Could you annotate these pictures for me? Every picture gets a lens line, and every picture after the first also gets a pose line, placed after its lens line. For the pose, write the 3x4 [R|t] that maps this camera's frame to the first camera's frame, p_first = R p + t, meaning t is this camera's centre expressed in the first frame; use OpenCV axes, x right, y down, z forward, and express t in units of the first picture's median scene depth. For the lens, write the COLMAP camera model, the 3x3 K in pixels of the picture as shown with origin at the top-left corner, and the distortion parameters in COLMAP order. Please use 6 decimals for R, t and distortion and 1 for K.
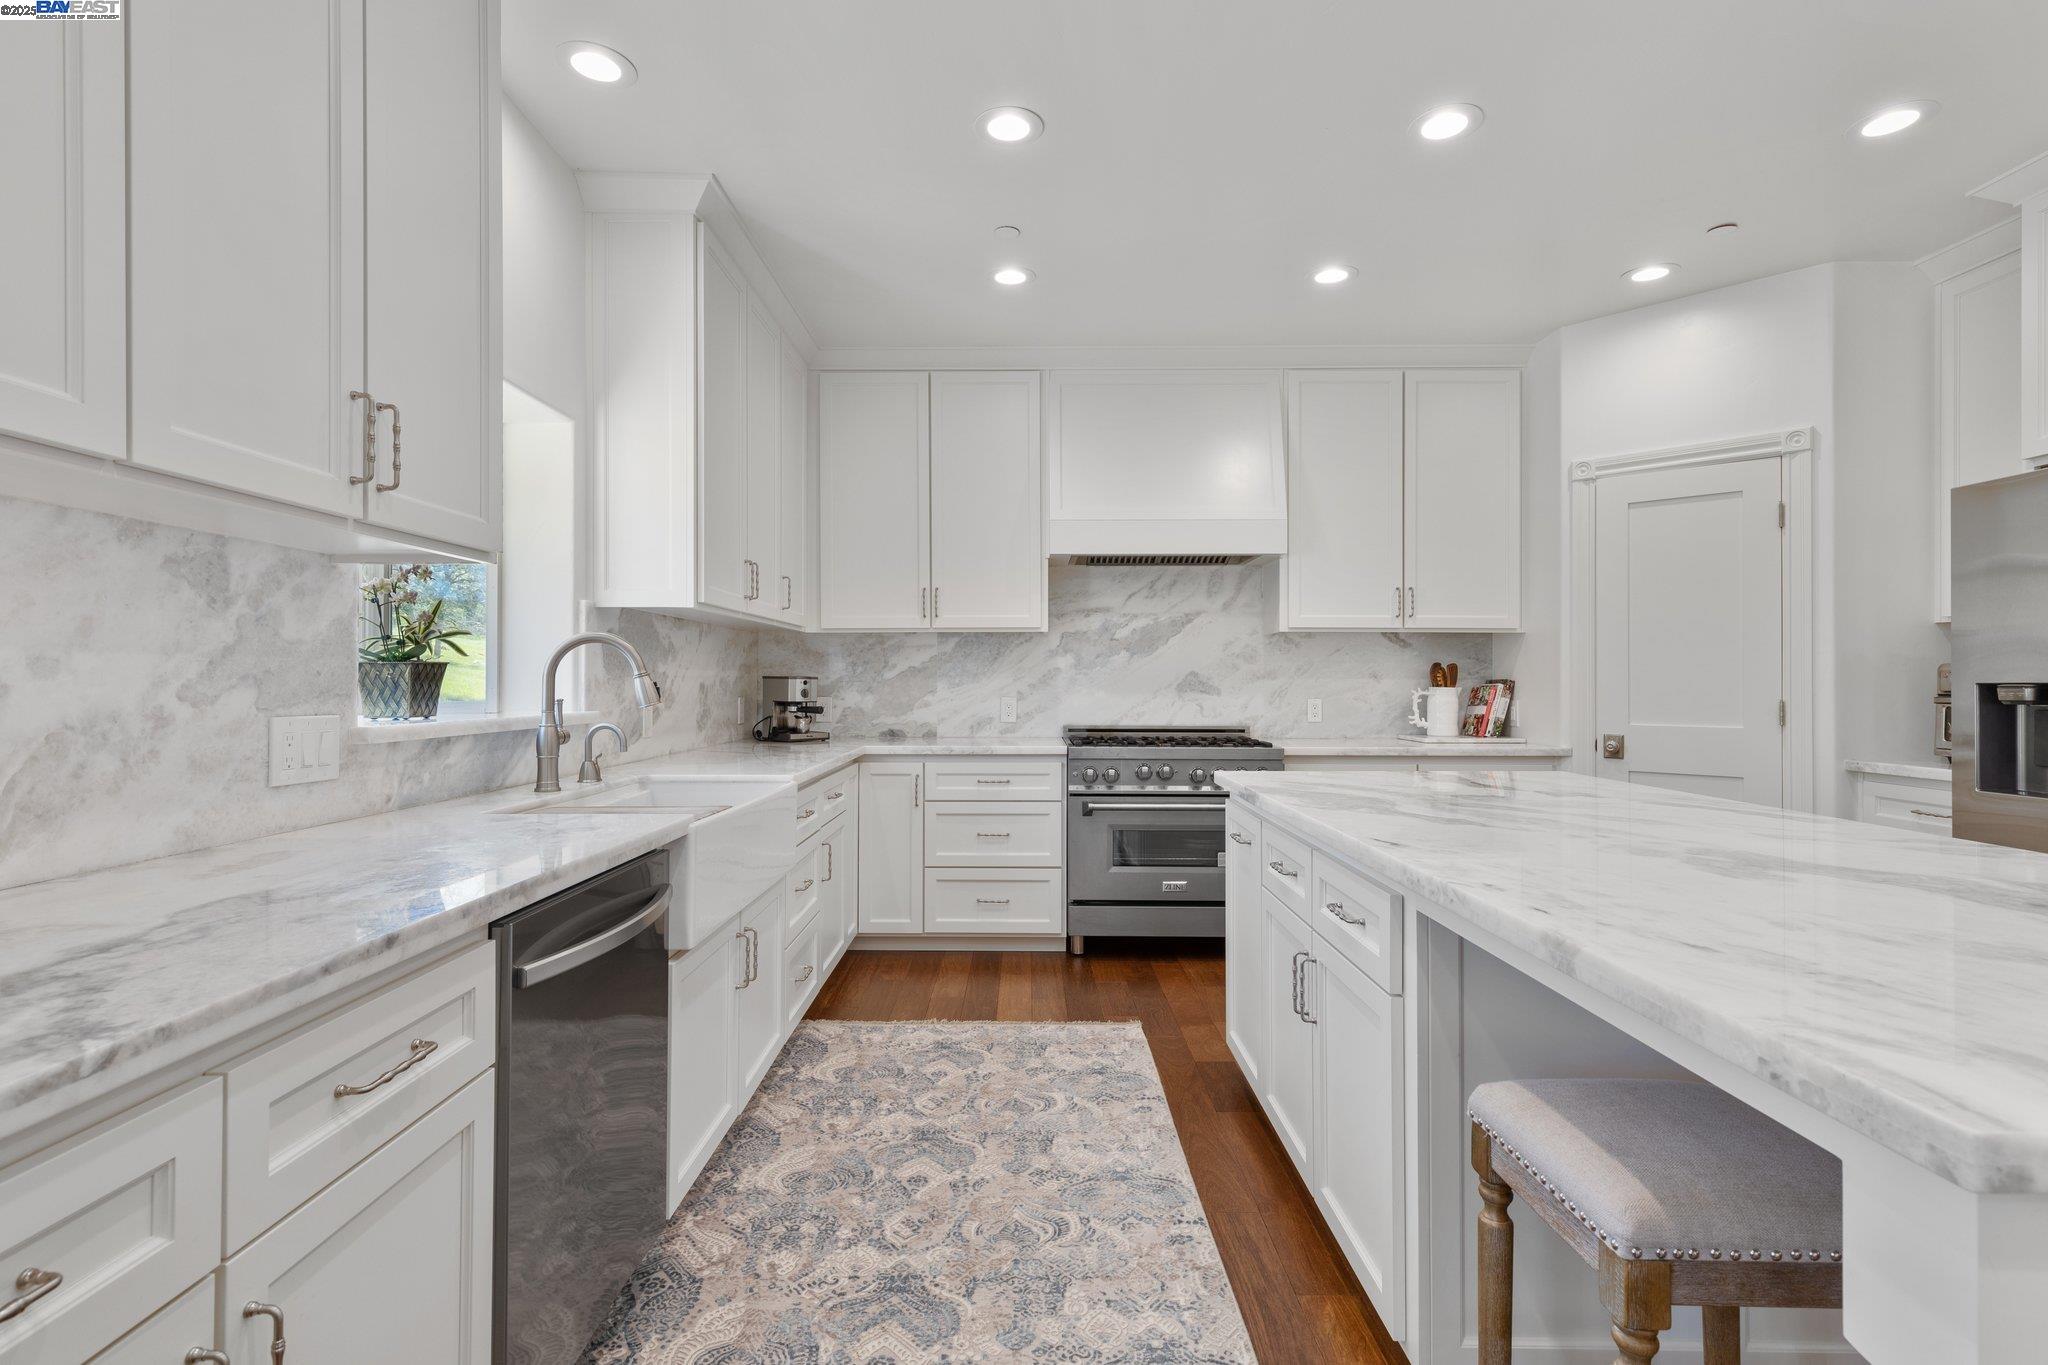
lens RADIAL K [[937.7, 0, 1021.5], [0, 937.7, 680.7], [0, 0, 1]] dist [0.013965, -0.001359]
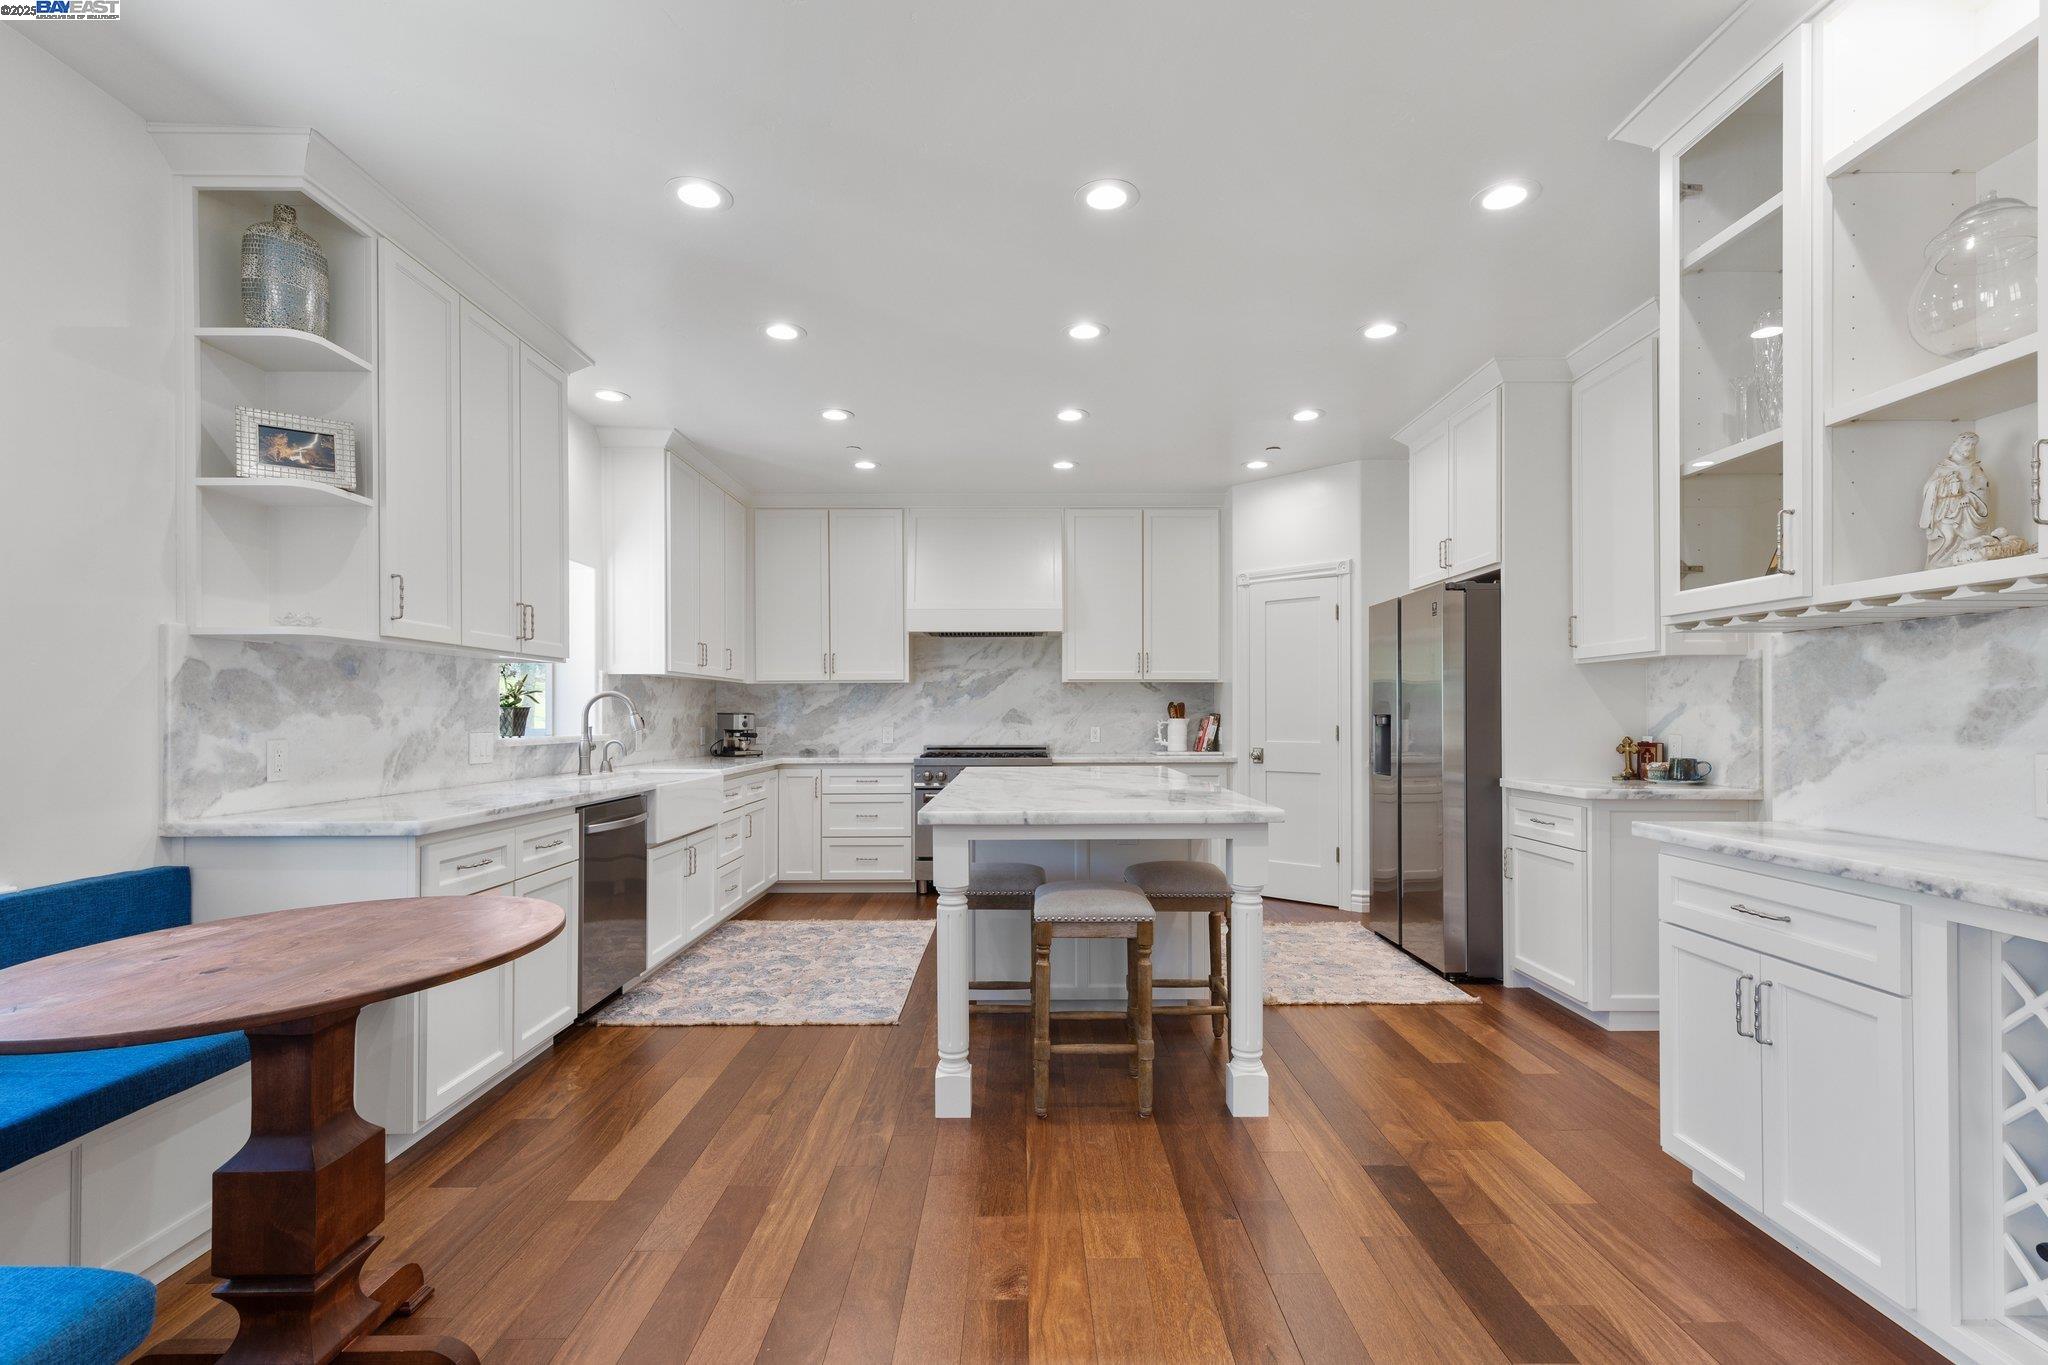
lens RADIAL K [[937.7, 0, 1040.0], [0, 937.7, 709.1], [0, 0, 1]] dist [0.013965, -0.001359]
pose [[0.999792, -0.004099, 0.019959, 0.232366], [0.004203, 0.999978, -0.005151, -0.001154], [-0.019937, 0.005233, 0.999788, -0.563974]]
